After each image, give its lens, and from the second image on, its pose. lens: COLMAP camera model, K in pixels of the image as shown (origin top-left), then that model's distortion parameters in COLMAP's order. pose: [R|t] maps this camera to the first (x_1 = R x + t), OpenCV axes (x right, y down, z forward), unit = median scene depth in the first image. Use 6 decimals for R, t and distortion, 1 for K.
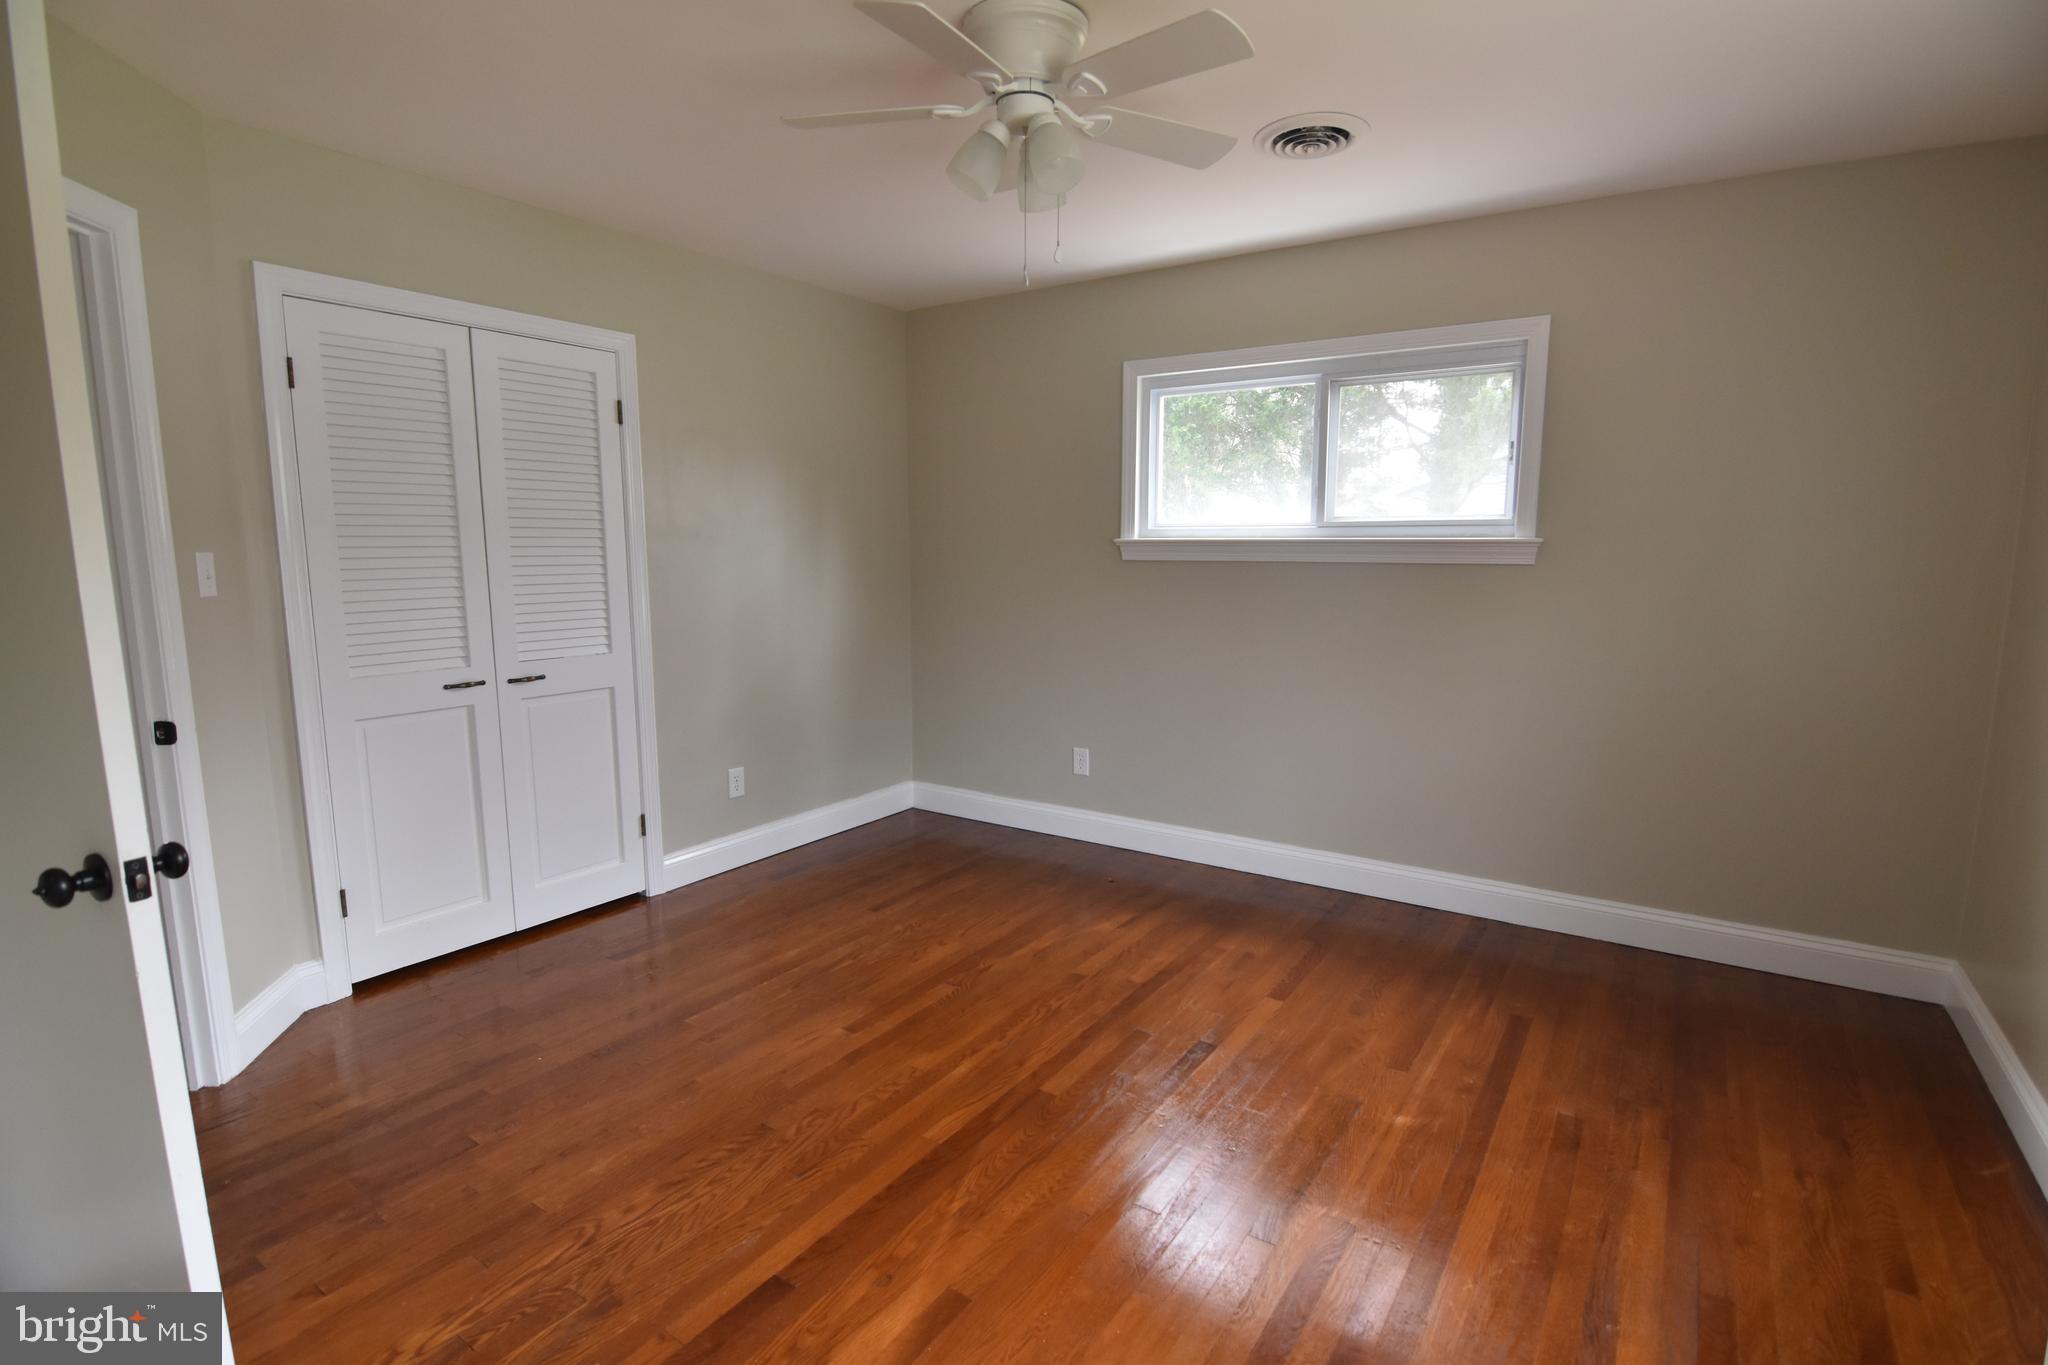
lens RADIAL K [[990.0, 0, 1032.8], [0, 990.0, 681.3], [0, 0, 1]] dist [-0.002407, -0.012123]
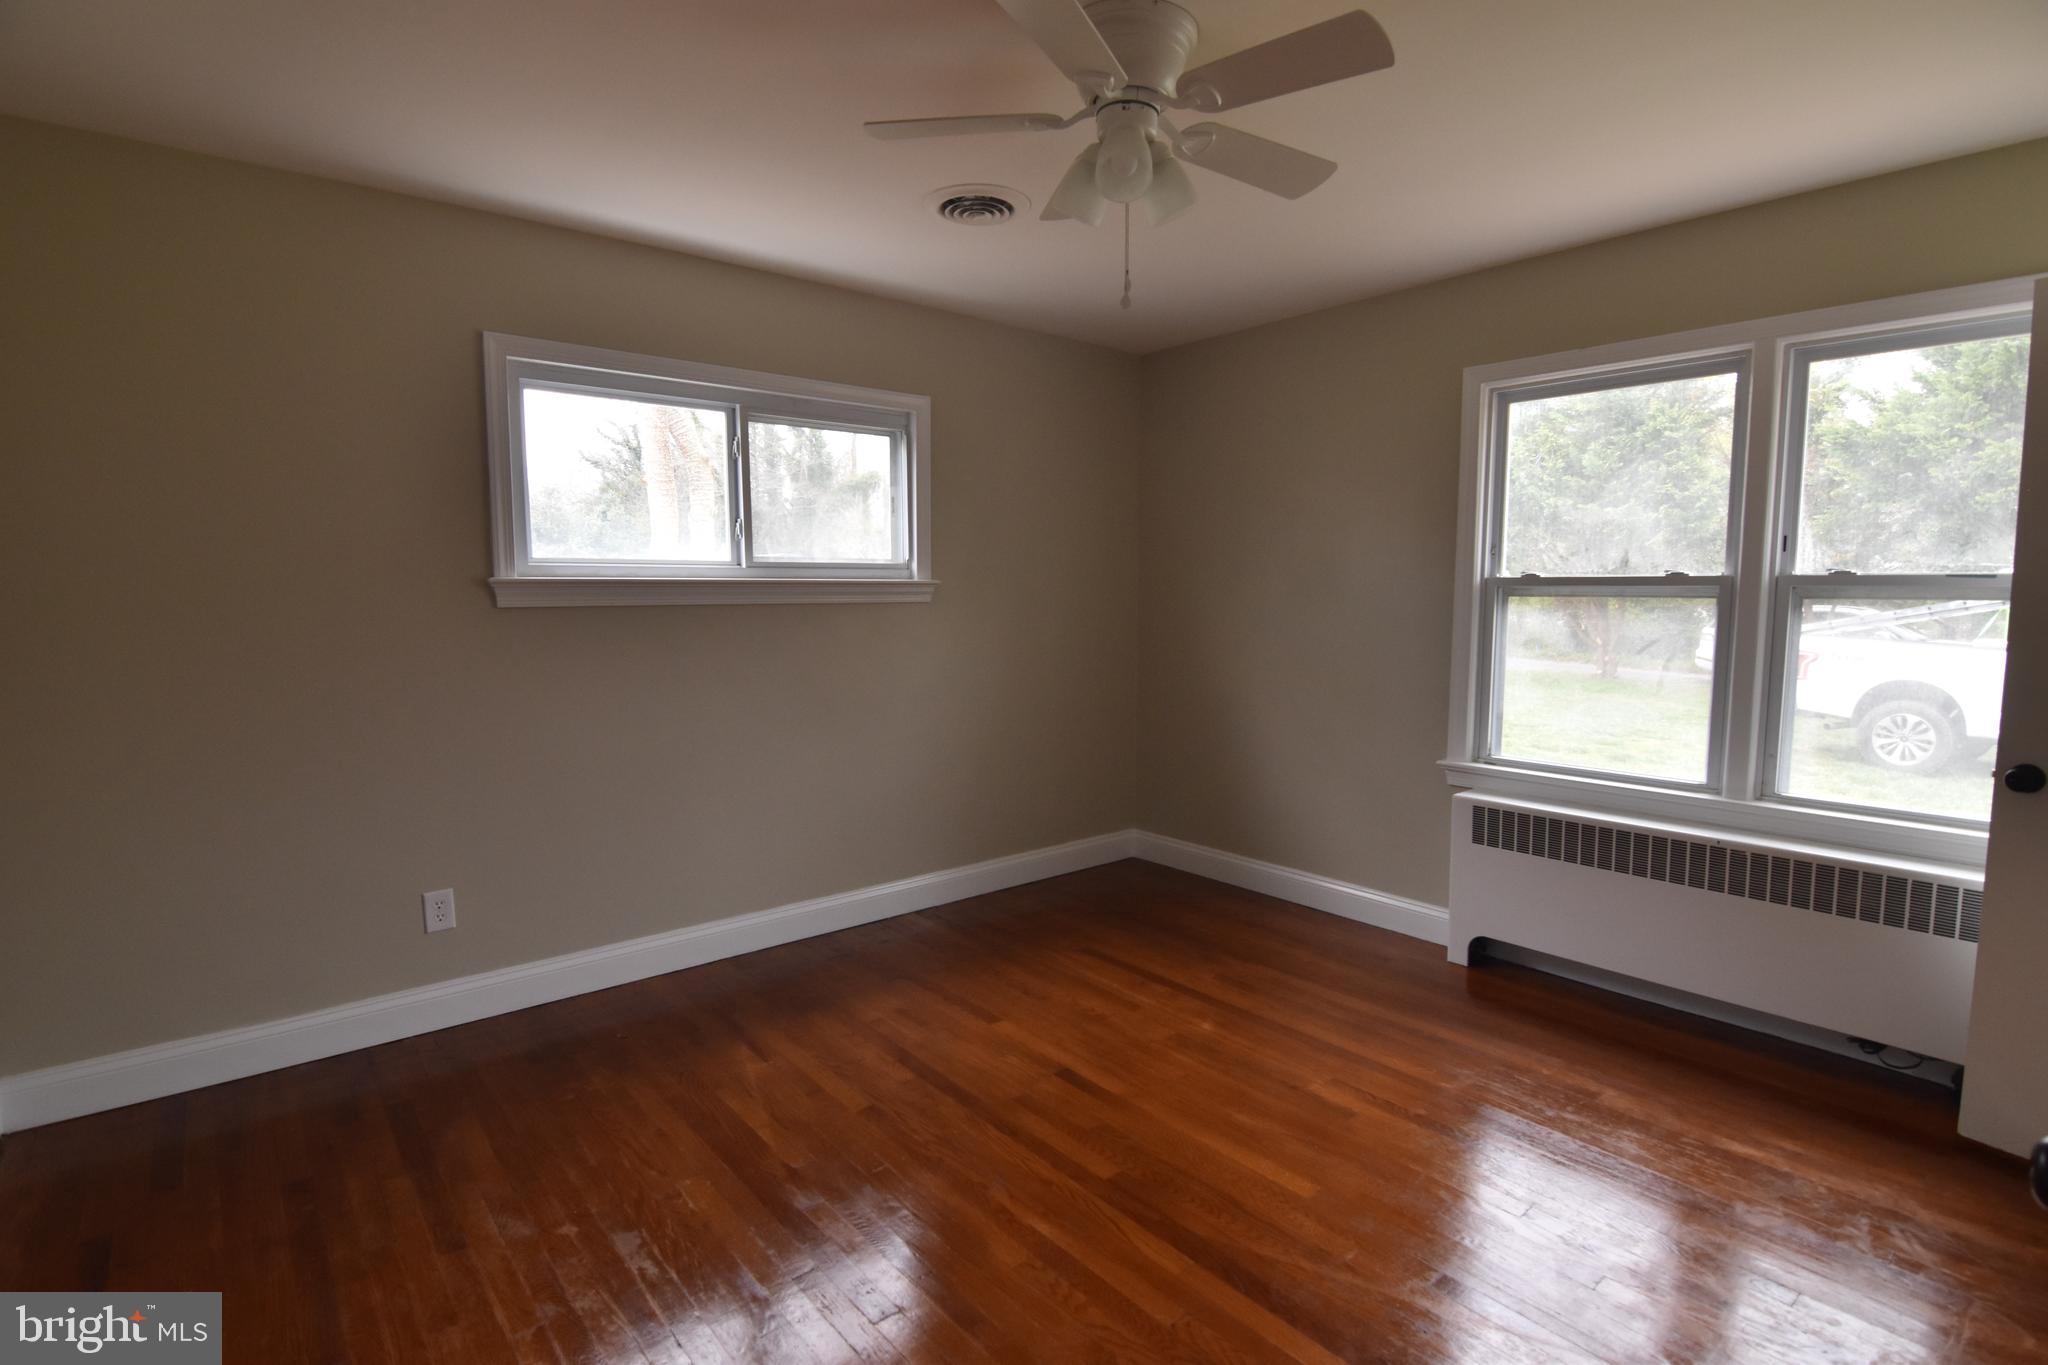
lens RADIAL K [[990.0, 0, 1032.8], [0, 990.0, 681.3], [0, 0, 1]] dist [-0.002407, -0.012123]
pose [[0.272896, -0.091153, 0.957715, -0.630205], [0.131572, 0.989683, 0.056705, -0.076477], [-0.953004, 0.110534, 0.282074, 0.566543]]
